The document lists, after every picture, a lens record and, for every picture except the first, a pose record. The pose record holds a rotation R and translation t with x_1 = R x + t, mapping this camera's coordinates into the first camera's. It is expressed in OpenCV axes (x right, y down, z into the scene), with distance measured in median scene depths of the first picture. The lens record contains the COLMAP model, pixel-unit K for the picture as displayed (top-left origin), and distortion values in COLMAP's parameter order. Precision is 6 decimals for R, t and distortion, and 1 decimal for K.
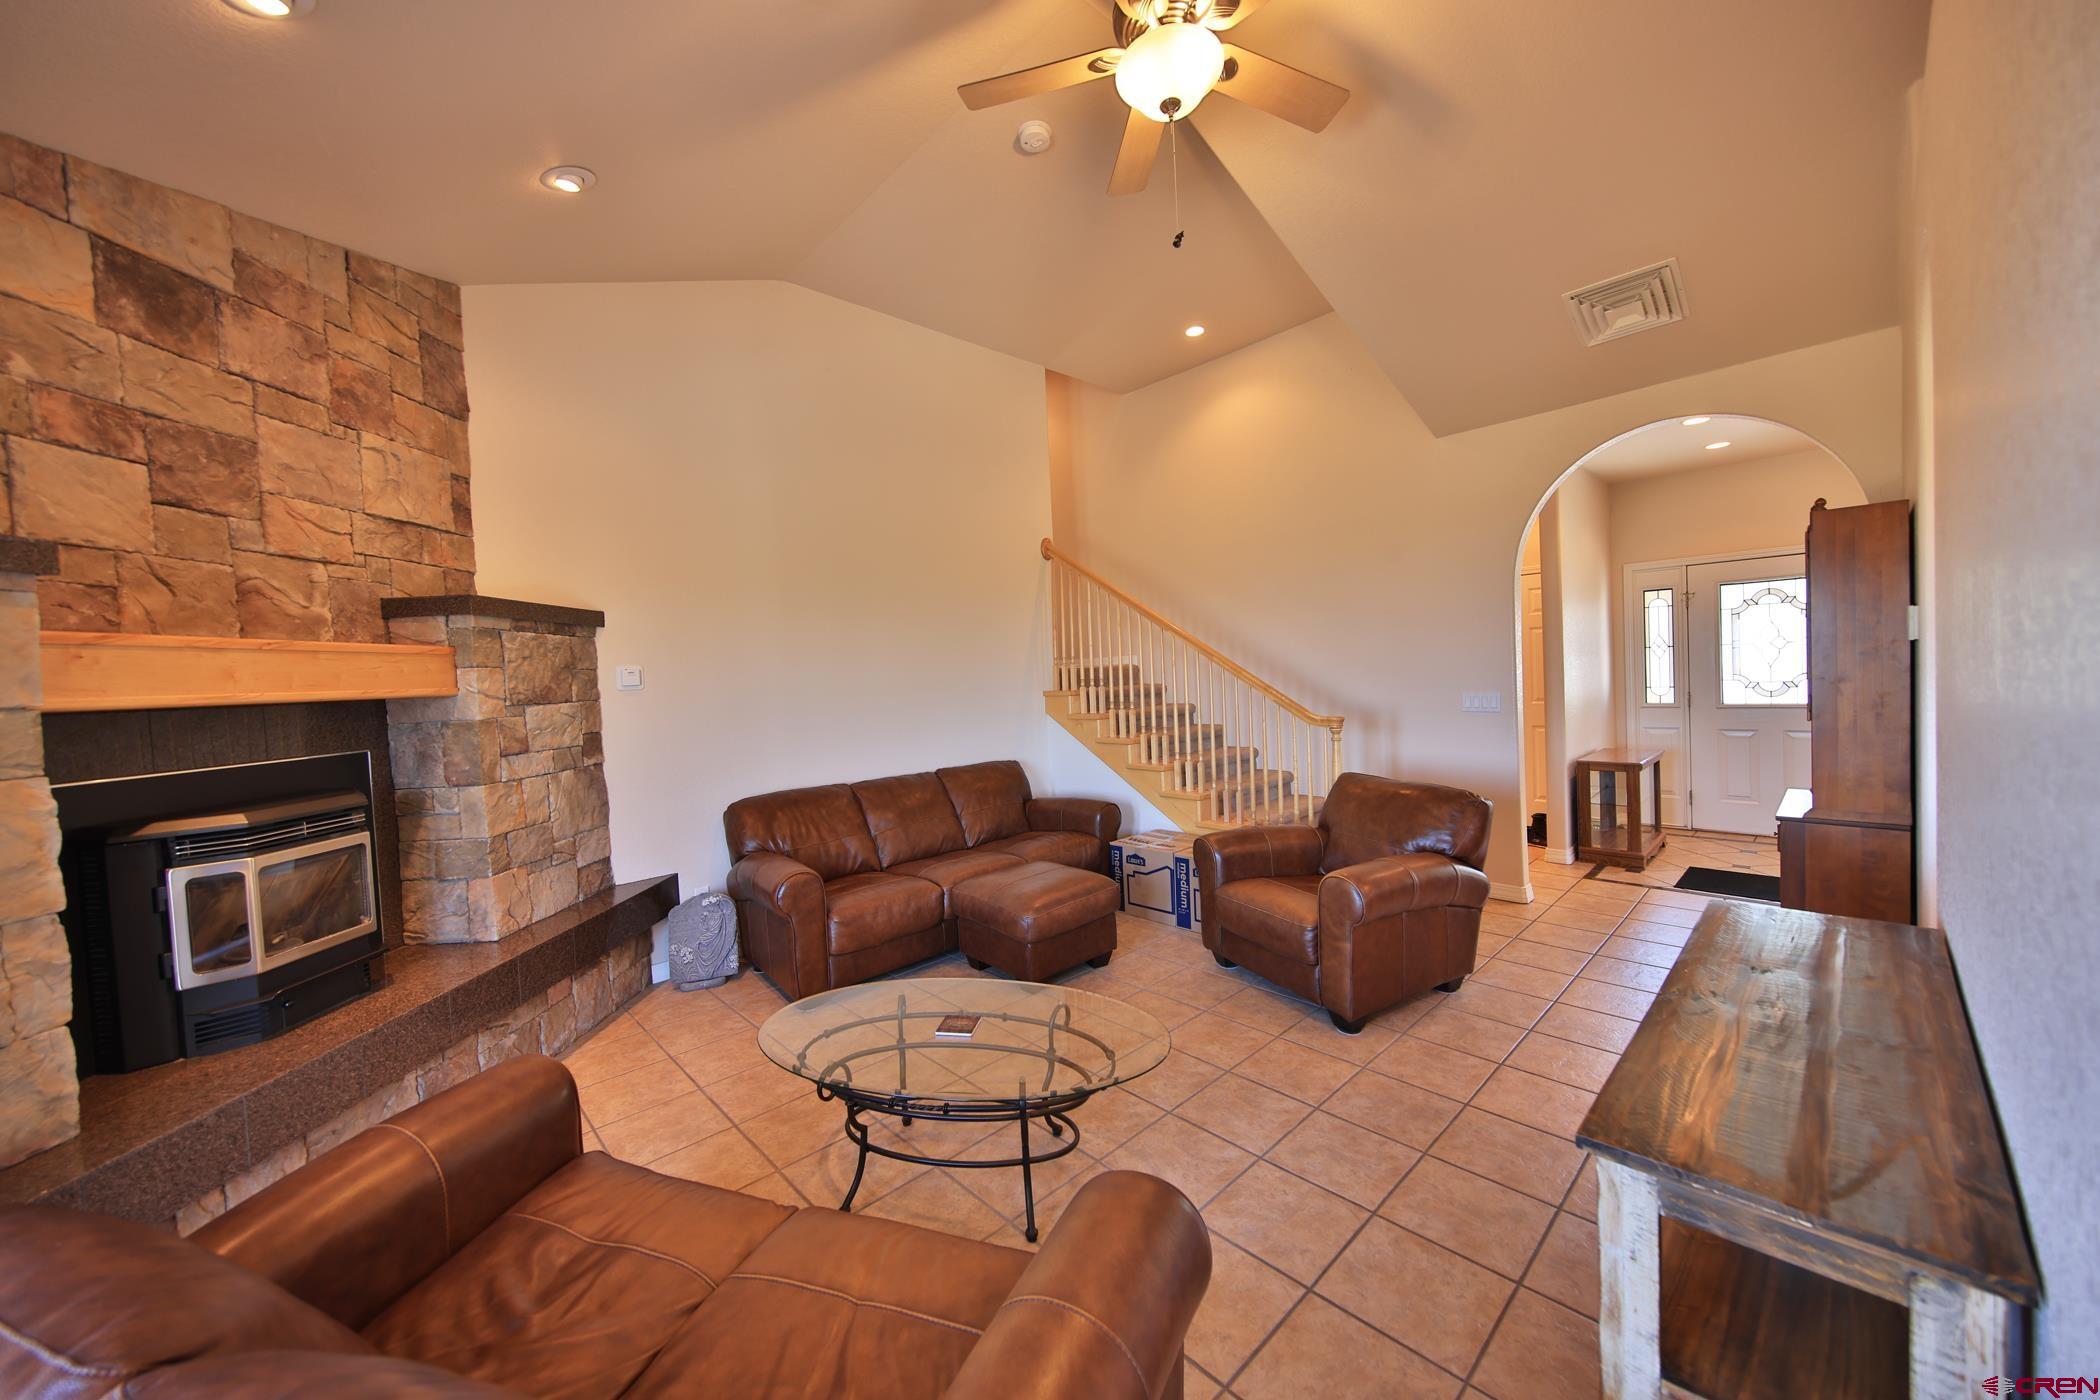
lens RADIAL K [[766.5, 0, 1050.0], [0, 766.5, 700.0], [0, 0, 1]] dist [0.000555, -0.000170]
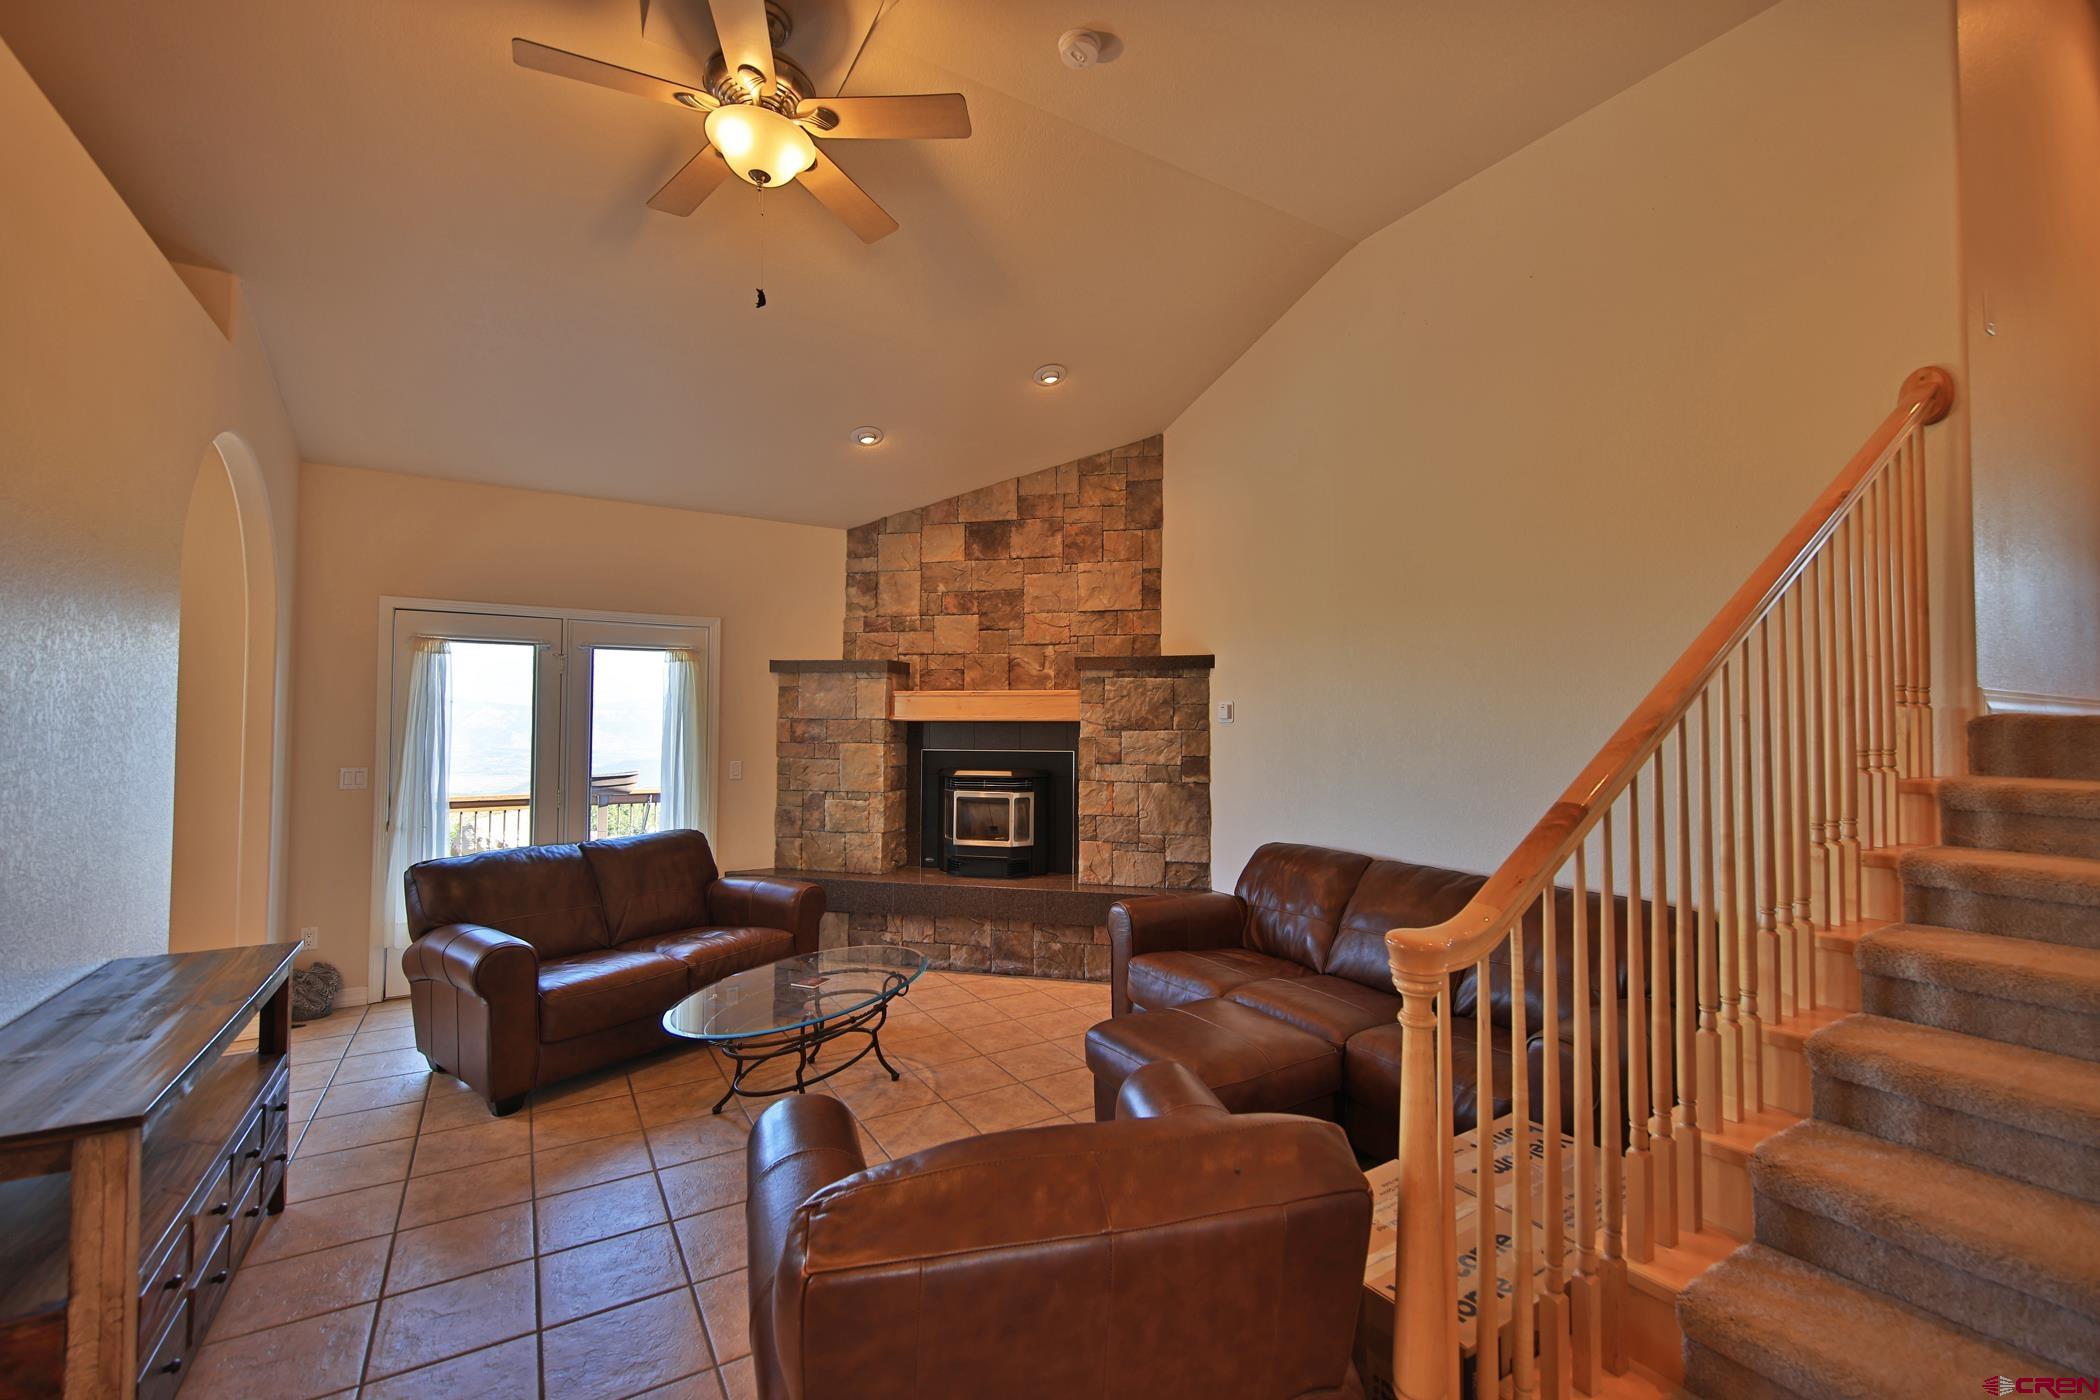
lens RADIAL K [[882.1, 0, 1064.0], [0, 882.1, 701.8], [0, 0, 1]] dist [0.000567, 0.000095]
pose [[-0.198367, 0.017176, -0.979977, 1.002791], [-0.030433, 0.999256, 0.023674, -0.087121], [0.979655, 0.034520, -0.197696, 1.327736]]
